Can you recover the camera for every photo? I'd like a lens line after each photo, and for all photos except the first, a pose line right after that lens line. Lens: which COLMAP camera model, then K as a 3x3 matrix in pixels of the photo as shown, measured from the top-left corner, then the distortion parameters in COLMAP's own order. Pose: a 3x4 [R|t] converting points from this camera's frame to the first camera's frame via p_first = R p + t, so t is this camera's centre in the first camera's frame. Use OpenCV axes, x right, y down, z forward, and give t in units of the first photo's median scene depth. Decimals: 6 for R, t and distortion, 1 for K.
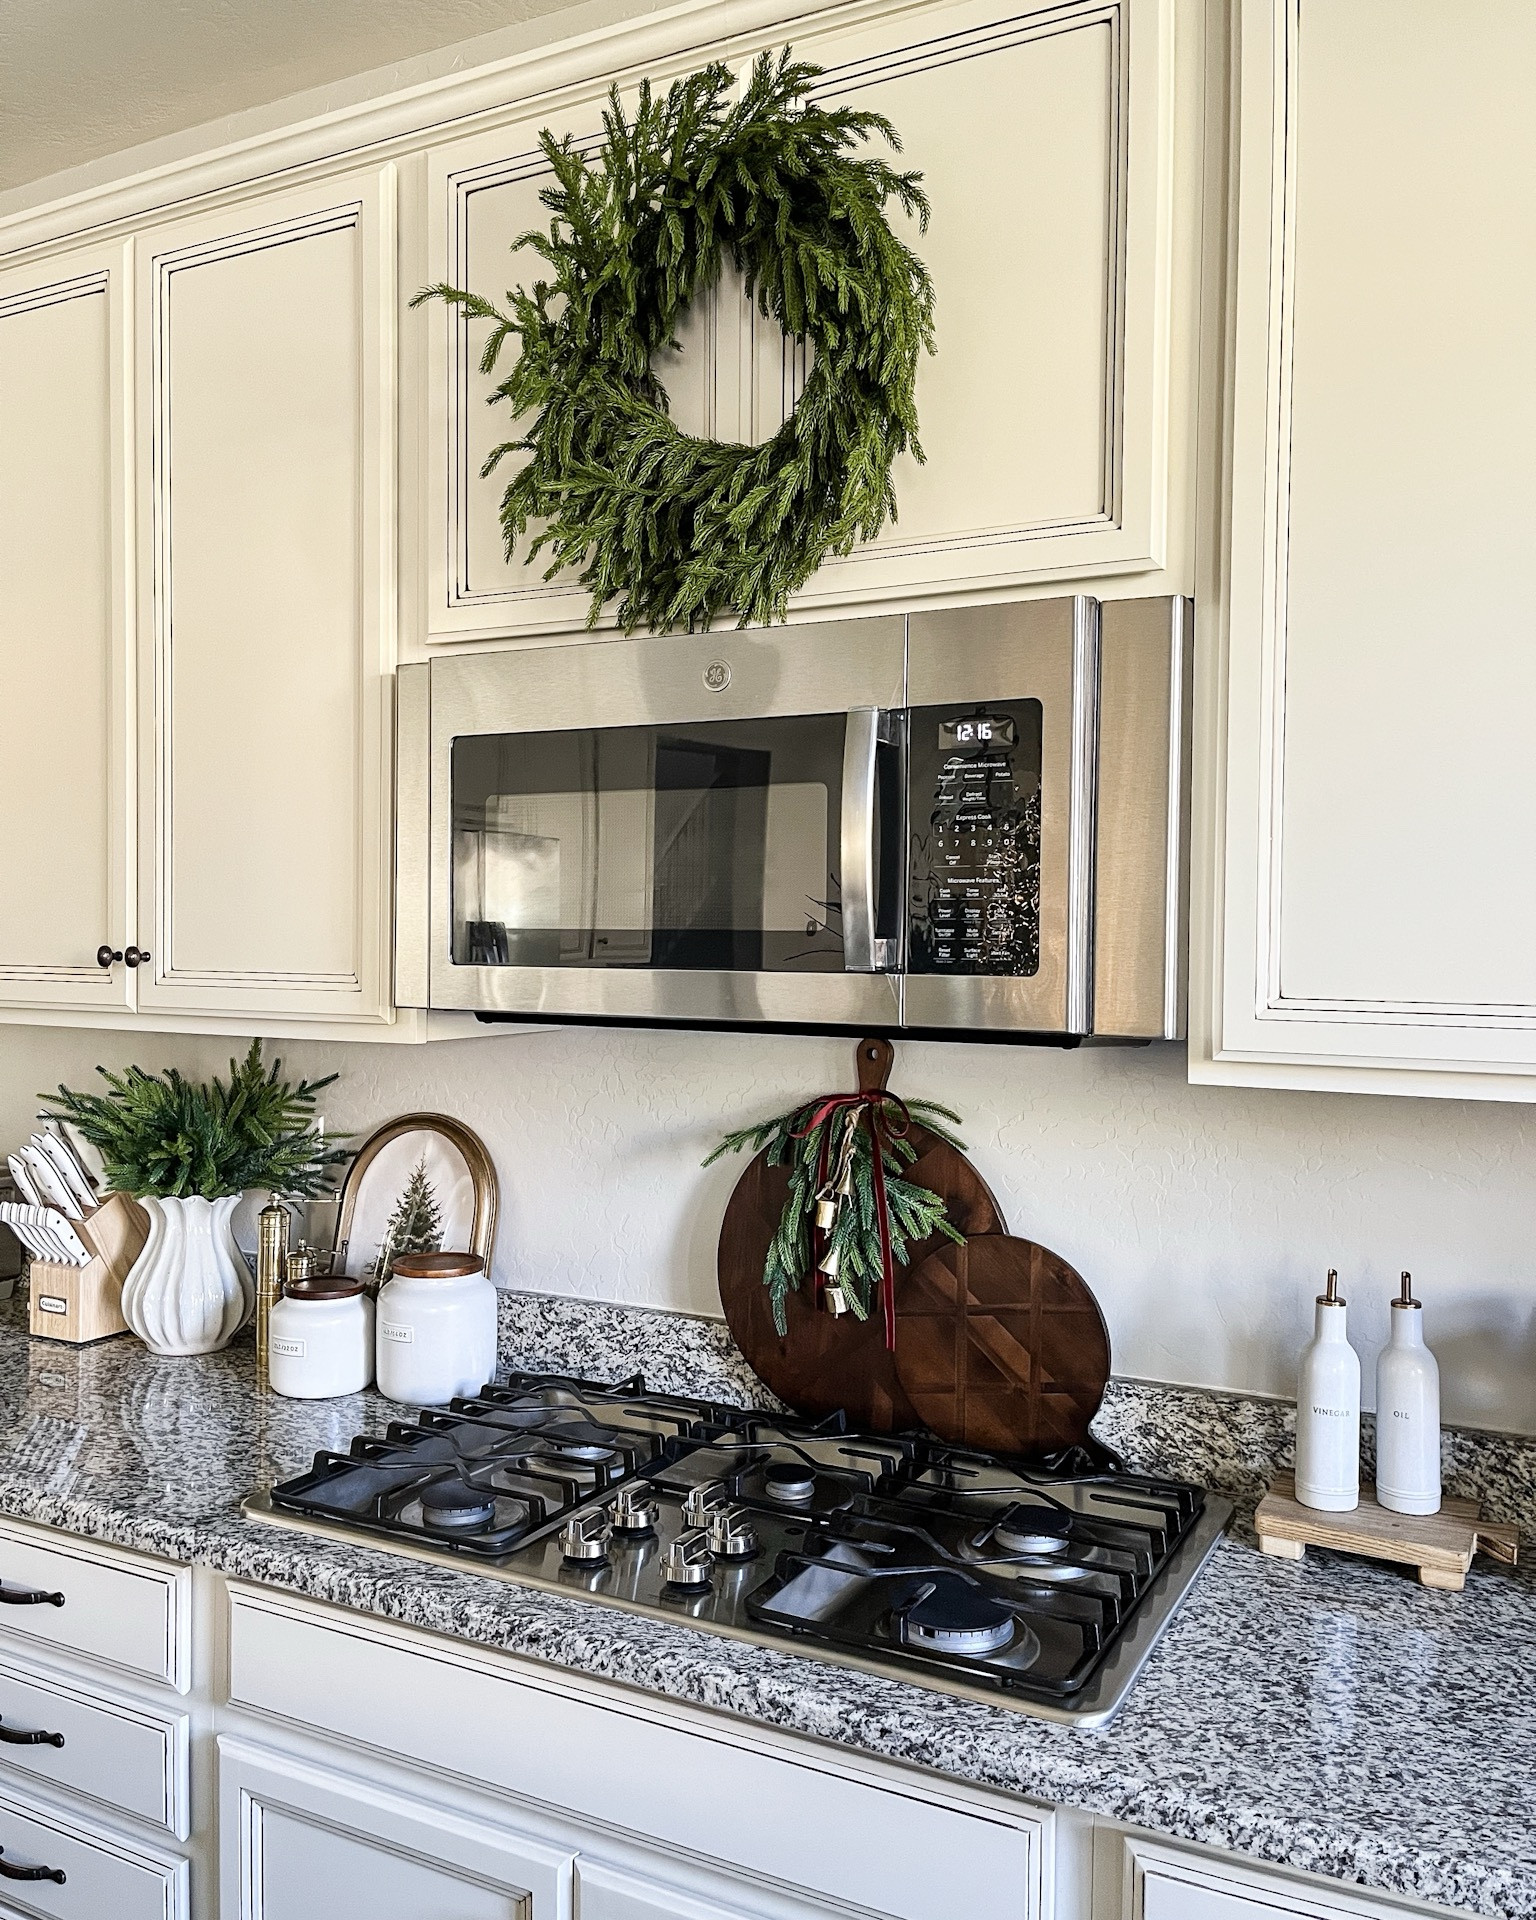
lens RADIAL K [[1516.7, 0, 768.0], [0, 1516.7, 960.0], [0, 0, 1]] dist [0.140974, -0.230234]
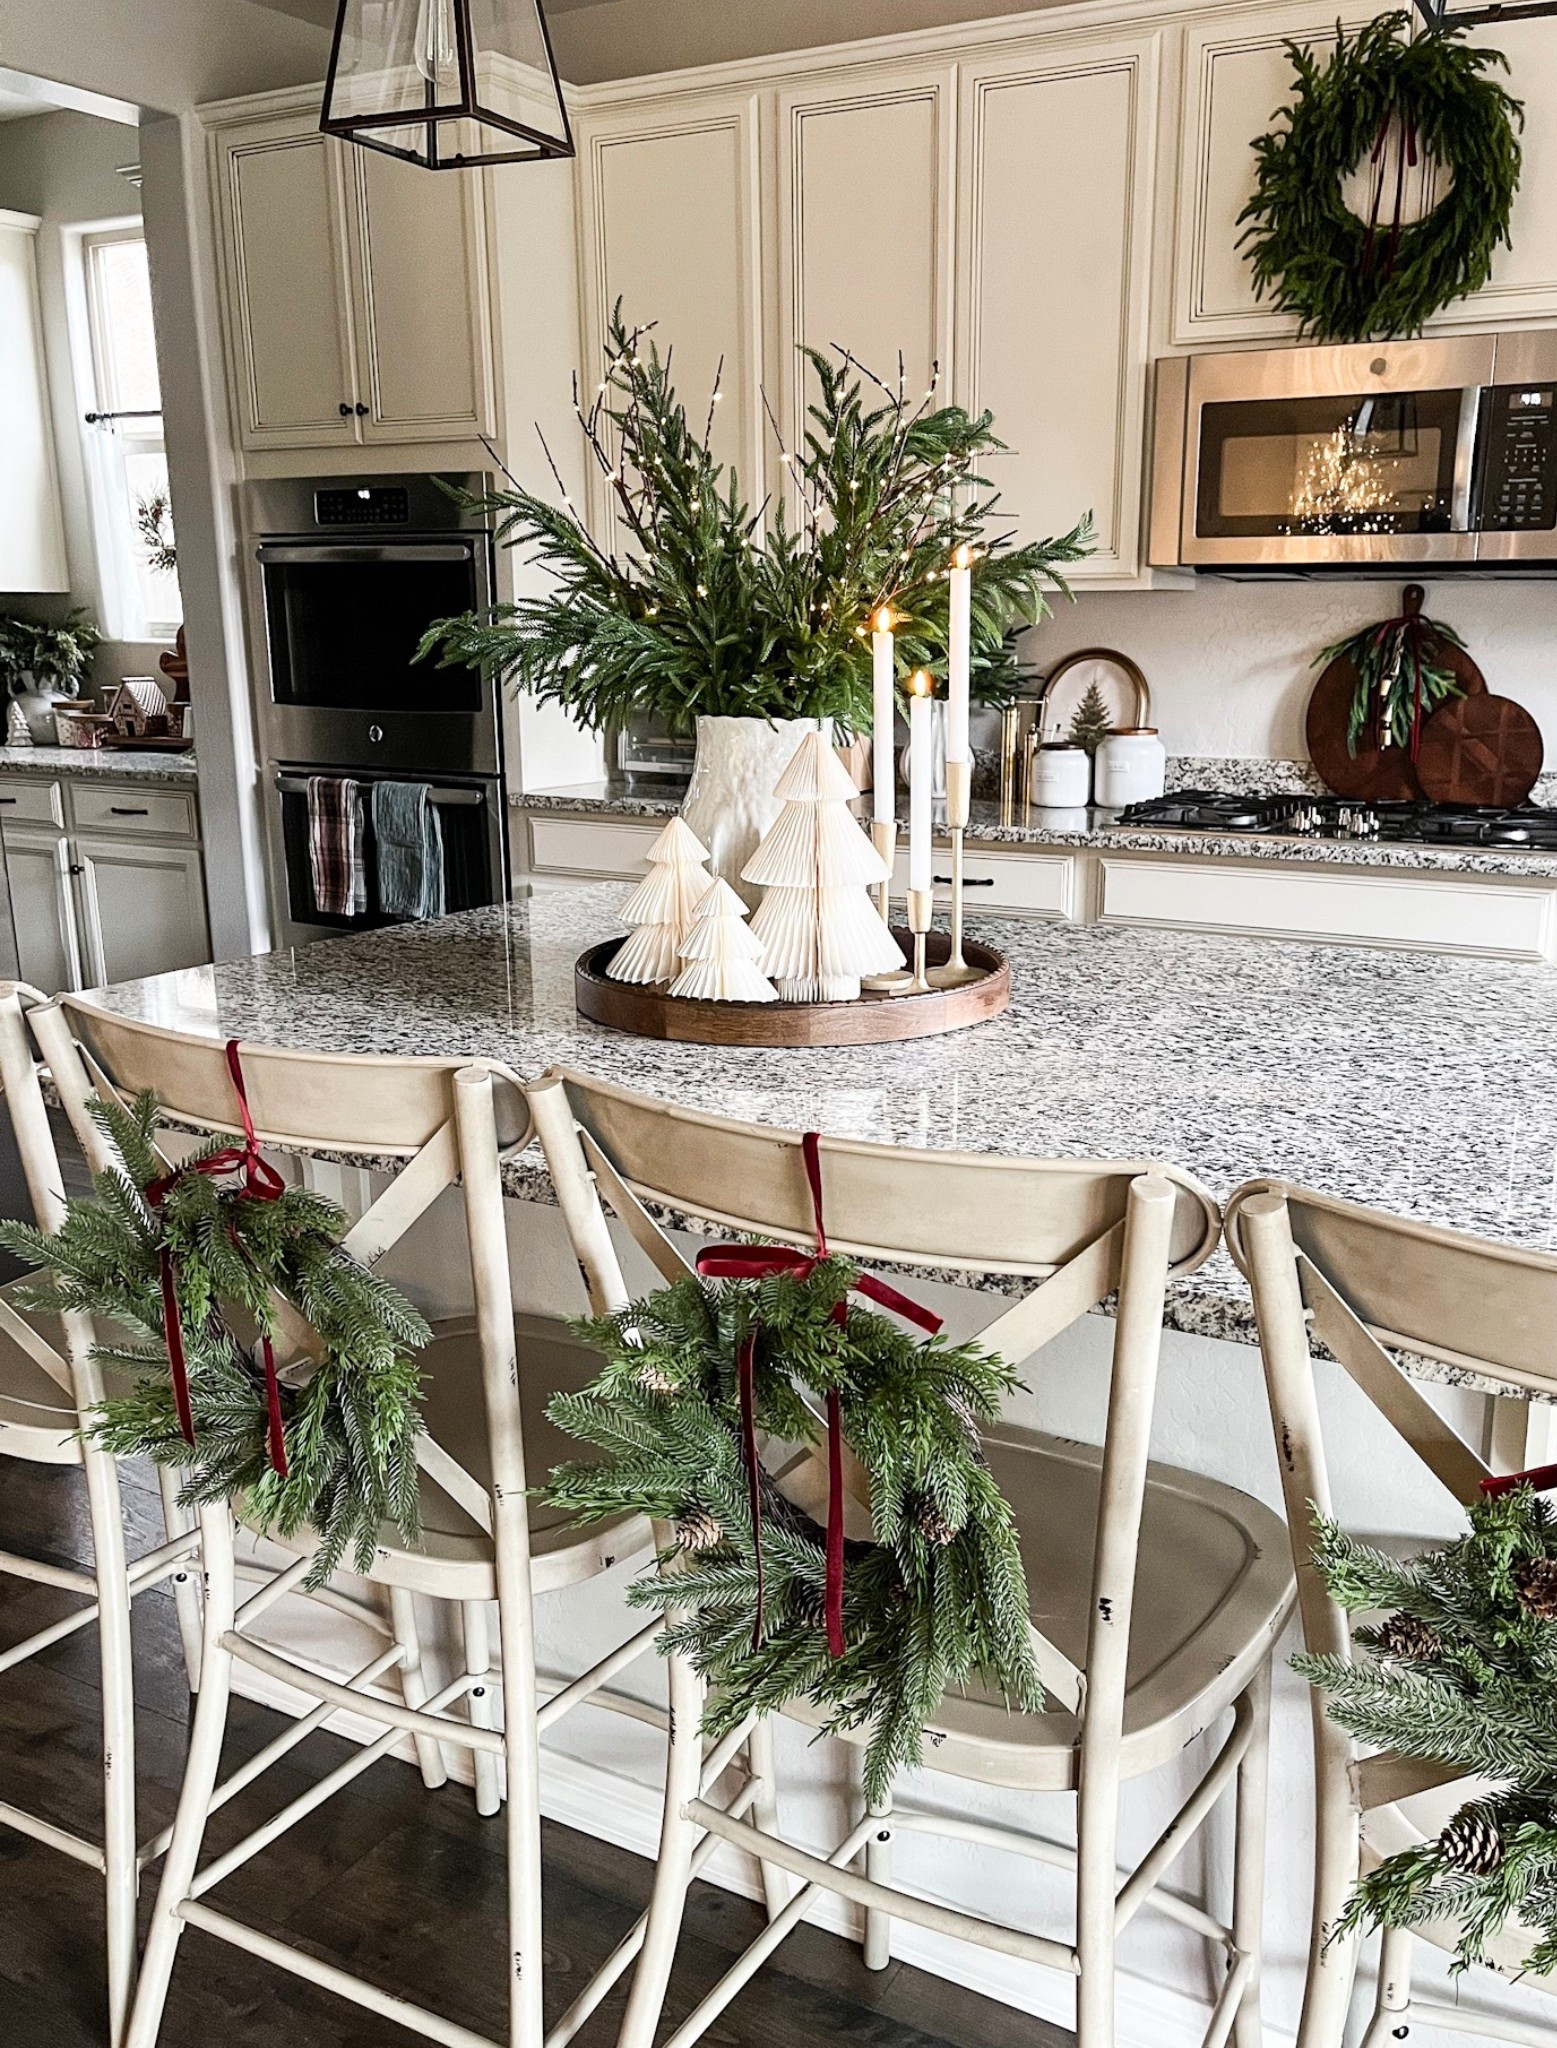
lens RADIAL K [[1692.7, 0, 883.7], [0, 1692.7, 1104.1], [0, 0, 1]] dist [0.000227, -0.048993]
pose [[0.999956, -0.007486, 0.005693, -0.576492], [0.005799, 0.967351, 0.253376, 0.138930], [-0.007404, -0.253331, 0.967351, -1.055681]]
